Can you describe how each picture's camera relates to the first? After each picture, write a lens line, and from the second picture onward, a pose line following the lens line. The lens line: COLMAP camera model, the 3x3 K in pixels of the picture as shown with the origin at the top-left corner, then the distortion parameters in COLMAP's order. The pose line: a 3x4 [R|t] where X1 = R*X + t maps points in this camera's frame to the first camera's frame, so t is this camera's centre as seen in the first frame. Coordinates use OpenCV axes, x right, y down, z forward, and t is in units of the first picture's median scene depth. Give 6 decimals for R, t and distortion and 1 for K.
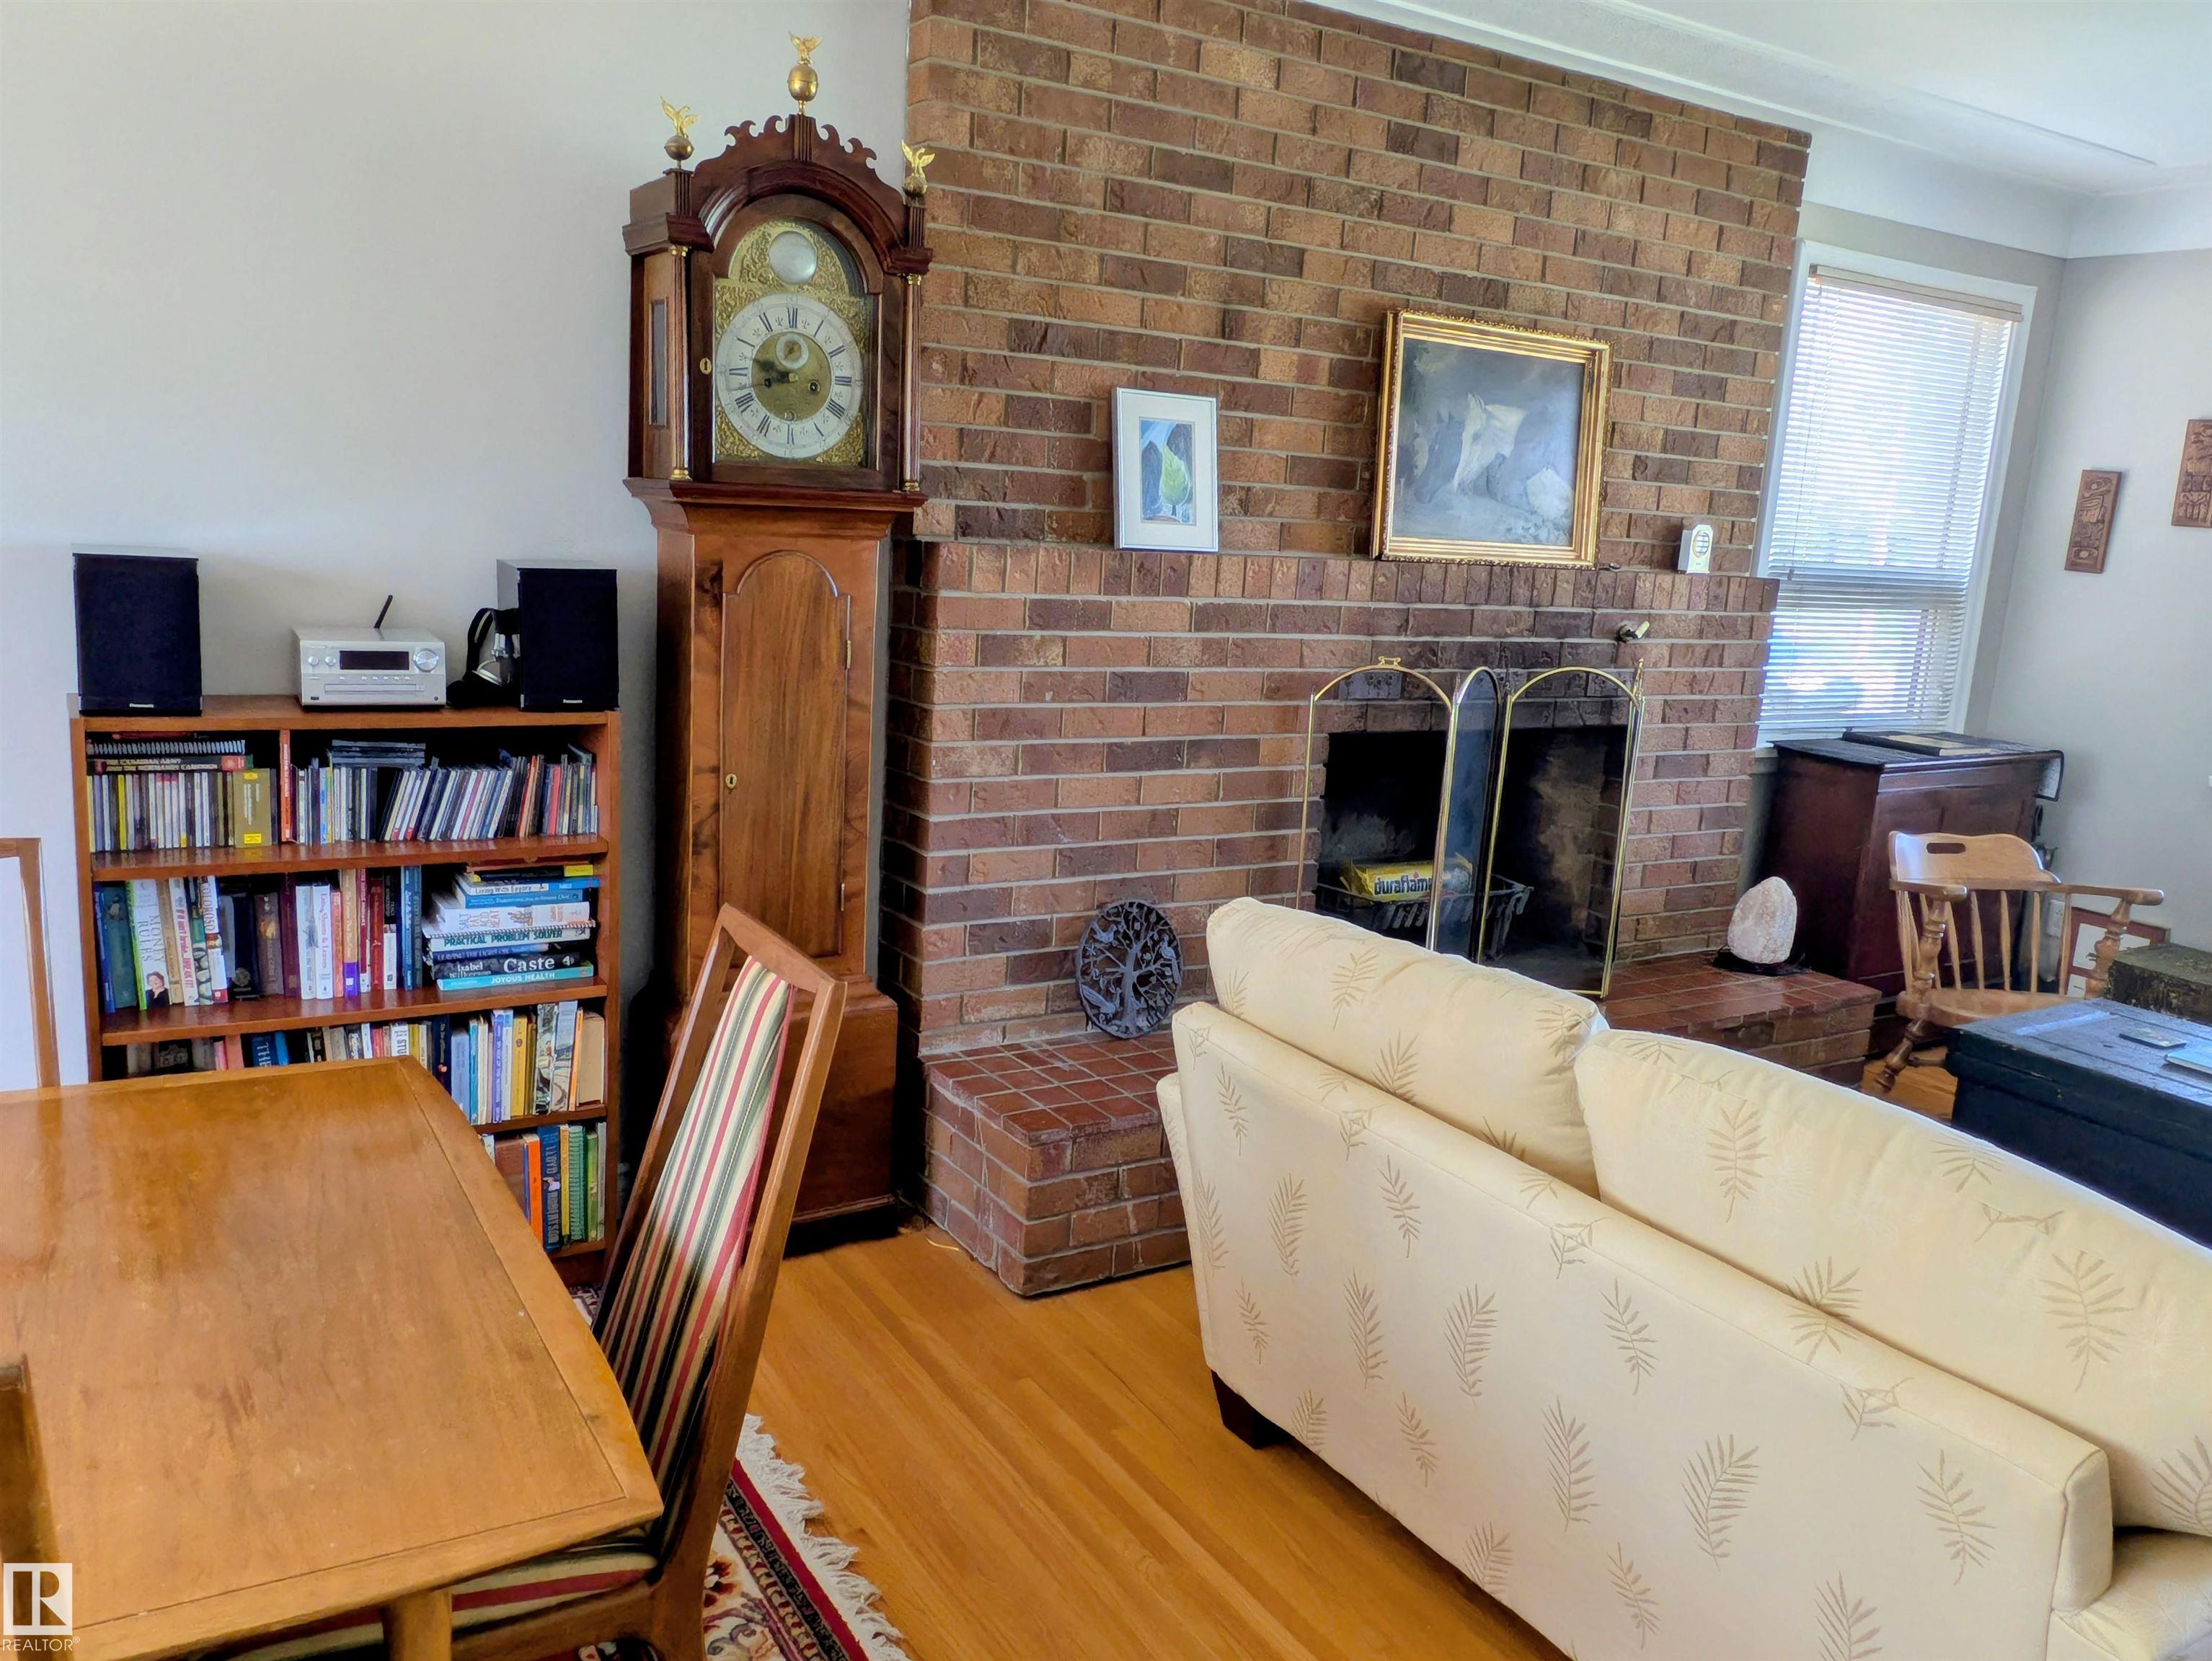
lens RADIAL K [[1626.7, 0, 1106.0], [0, 1626.7, 830.5], [0, 0, 1]] dist [-0.000974, -0.004795]
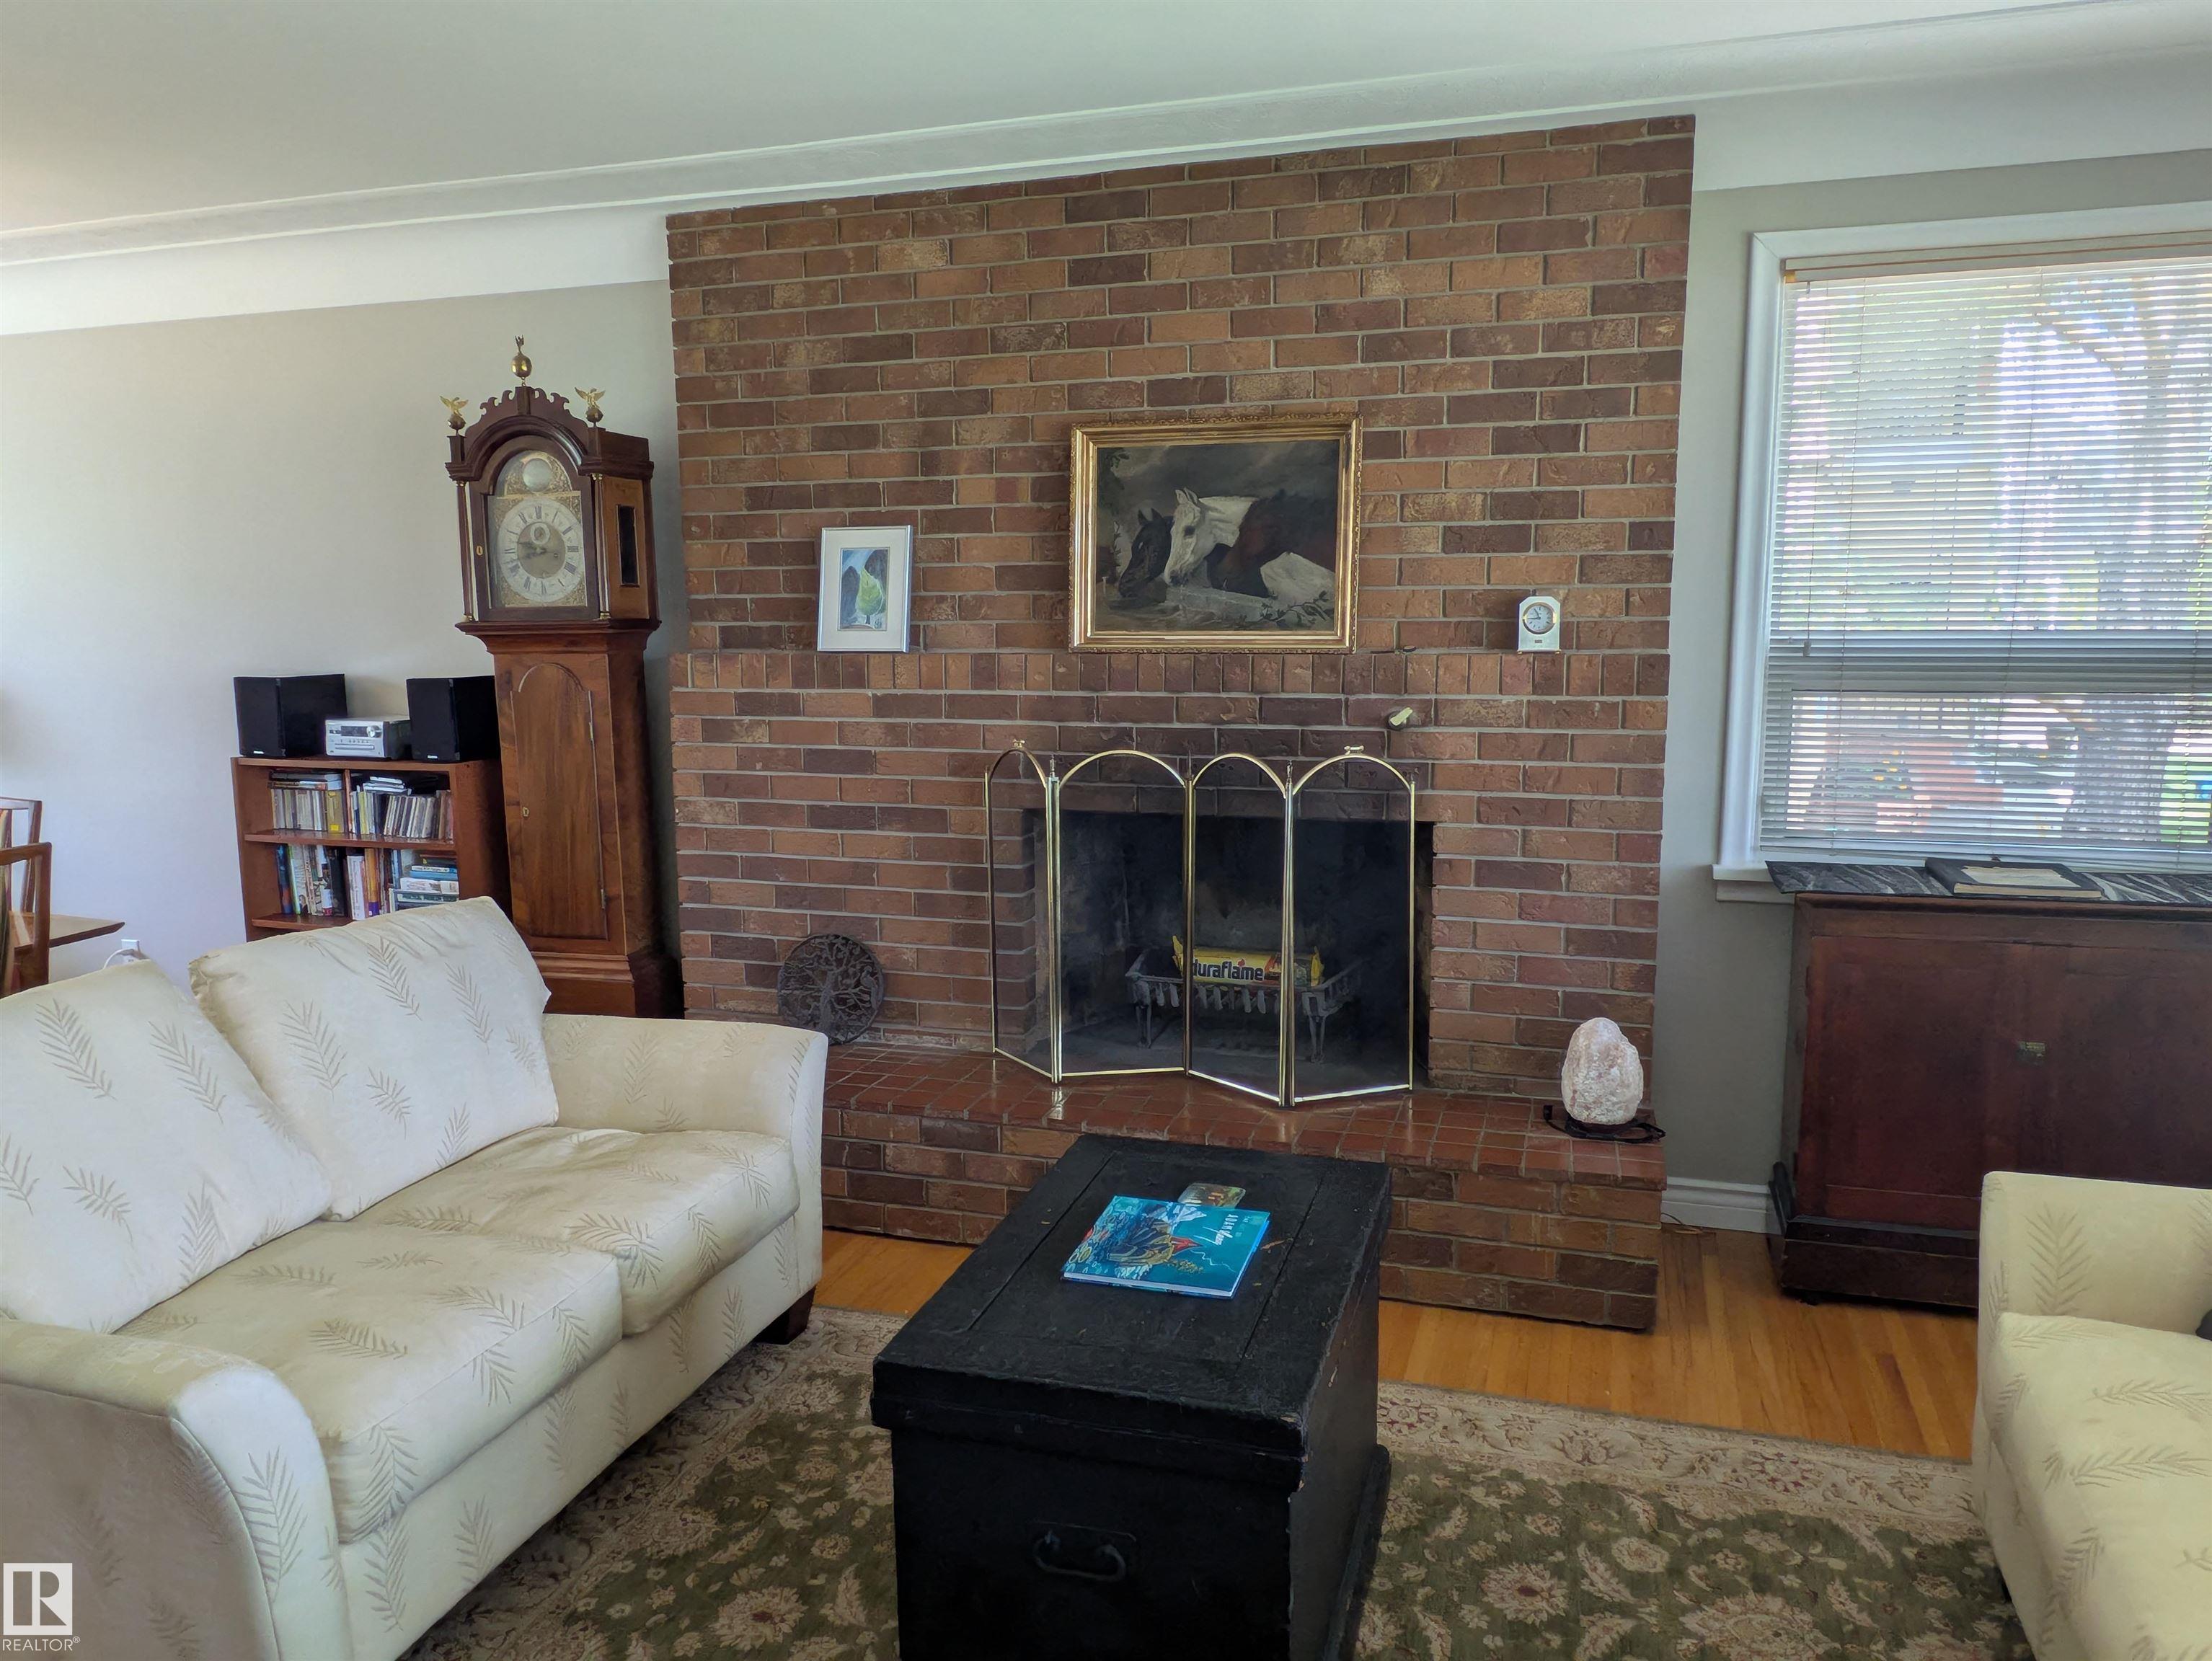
lens RADIAL K [[1552.9, 0, 1117.0], [0, 1552.9, 832.9], [0, 0, 1]] dist [0.007464, -0.009063]
pose [[0.661535, 0.043938, -0.748626, 1.050731], [-0.101847, 0.994297, -0.031642, -0.017939], [0.742966, 0.097177, 0.662237, 0.374606]]
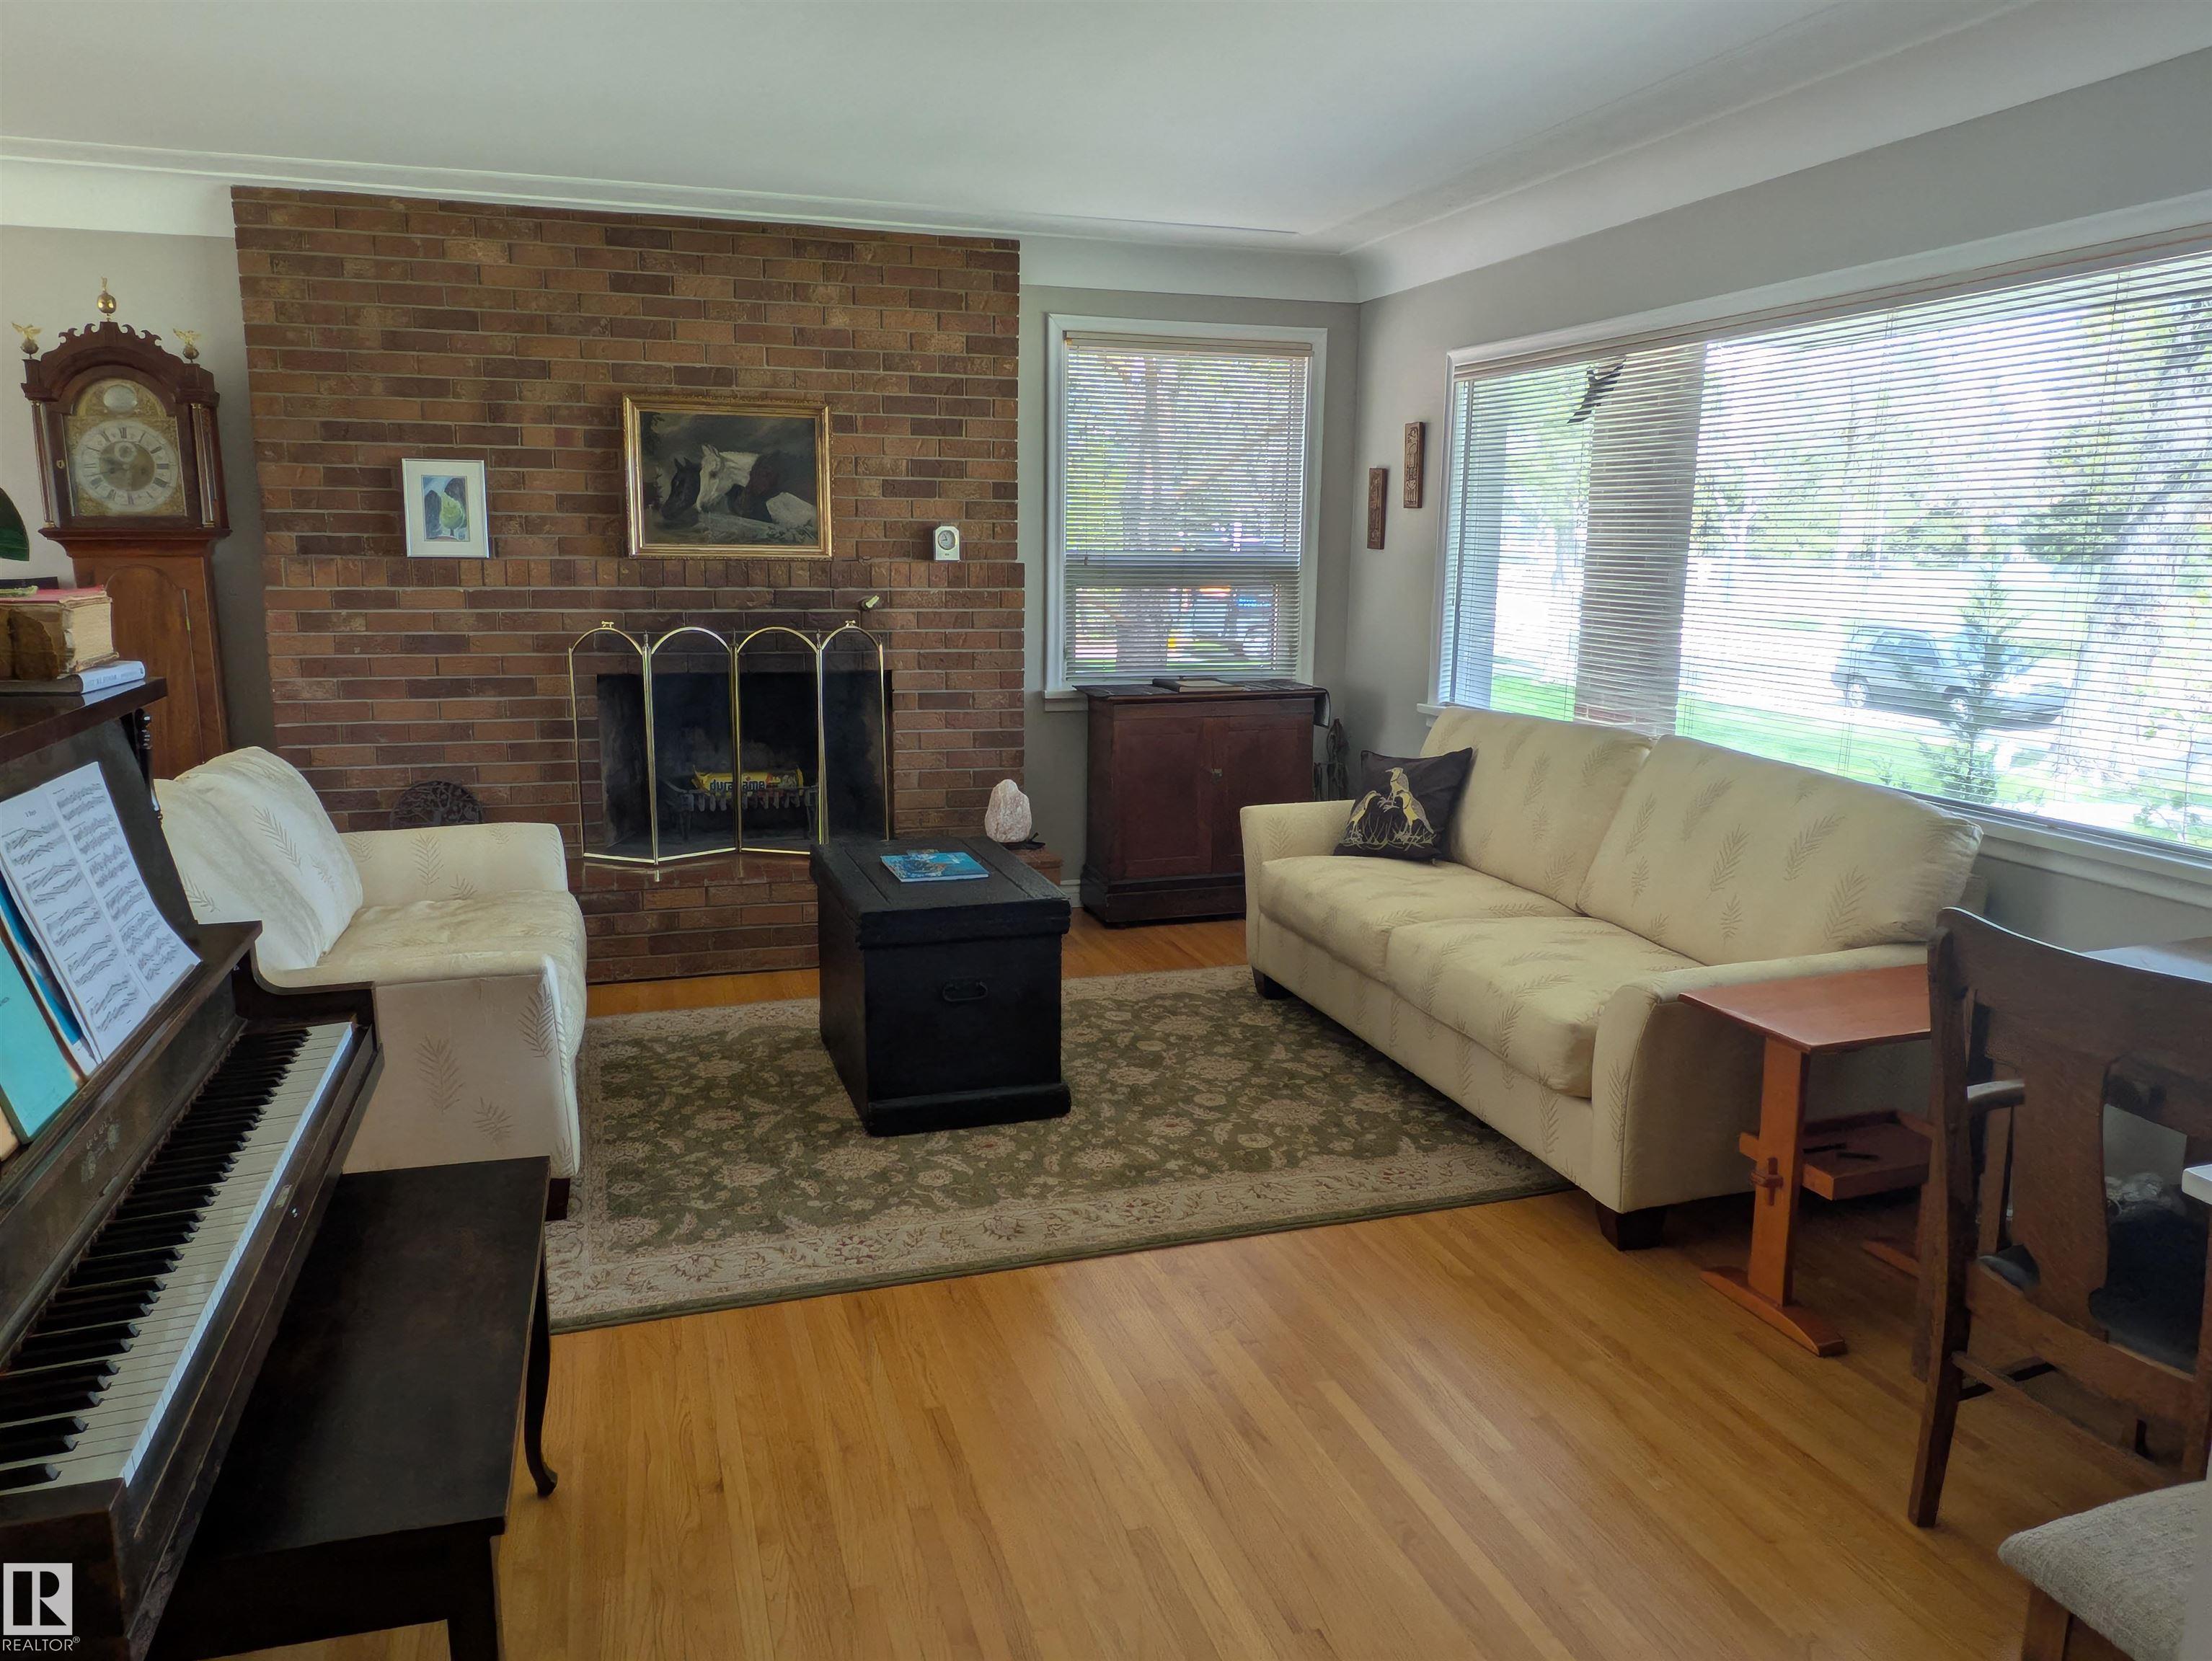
lens RADIAL K [[1552.9, 0, 1117.0], [0, 1552.9, 832.9], [0, 0, 1]] dist [0.007464, -0.009063]
pose [[0.974288, -0.005172, -0.225248, 1.008319], [0.001320, 0.999850, -0.017252, 0.122190], [0.225304, 0.016511, 0.974149, -0.323190]]
